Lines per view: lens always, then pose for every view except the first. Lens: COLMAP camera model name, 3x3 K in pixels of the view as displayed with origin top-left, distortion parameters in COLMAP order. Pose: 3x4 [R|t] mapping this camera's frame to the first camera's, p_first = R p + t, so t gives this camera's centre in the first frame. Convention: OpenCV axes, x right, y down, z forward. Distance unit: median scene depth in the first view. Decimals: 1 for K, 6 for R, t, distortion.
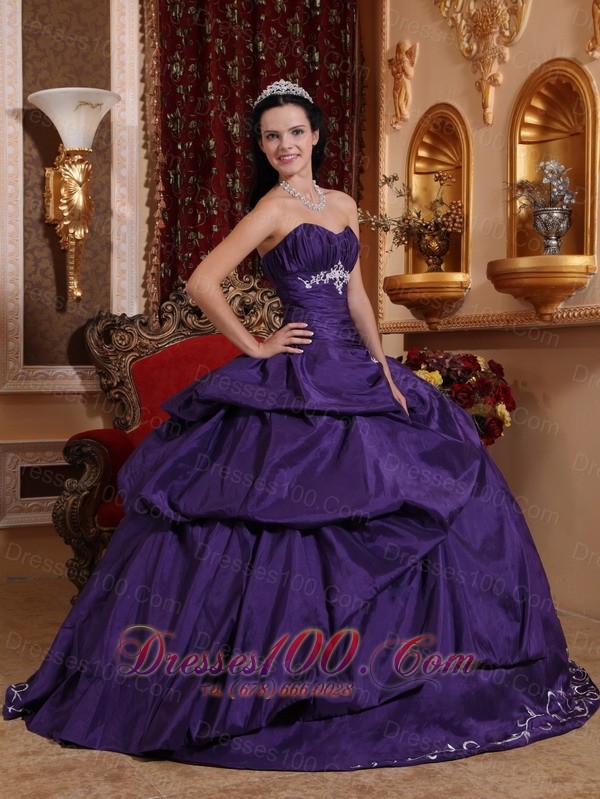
lens RADIAL K [[1239.9, 0, 300.0], [0, 1239.9, 399.5], [0, 0, 1]] dist [0.041500, 0.094623]
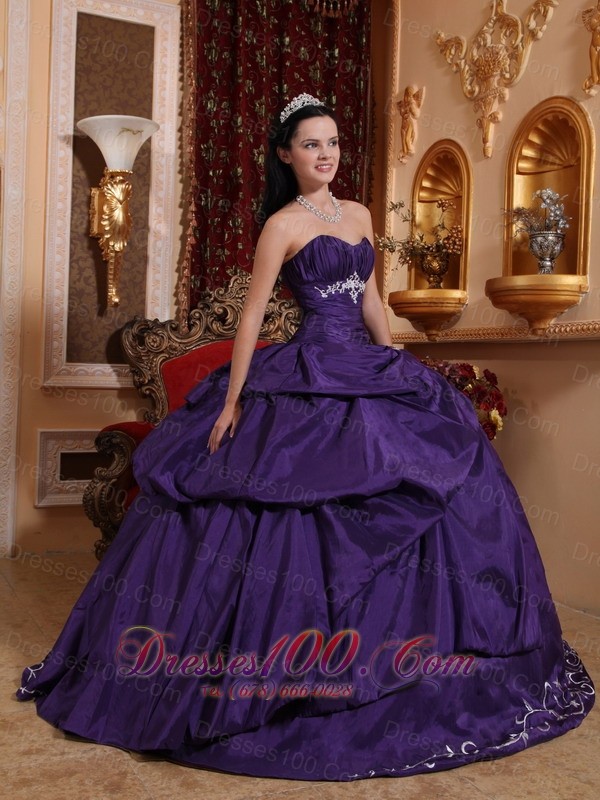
lens RADIAL K [[967.4, 0, 301.1], [0, 967.4, 386.4], [0, 0, 1]] dist [-0.013694, 0.047592]
pose [[0.999573, 0.028373, -0.006982, -0.003260], [-0.028436, 0.999555, -0.009060, -0.003736], [0.006722, 0.009255, 0.999935, 0.126360]]
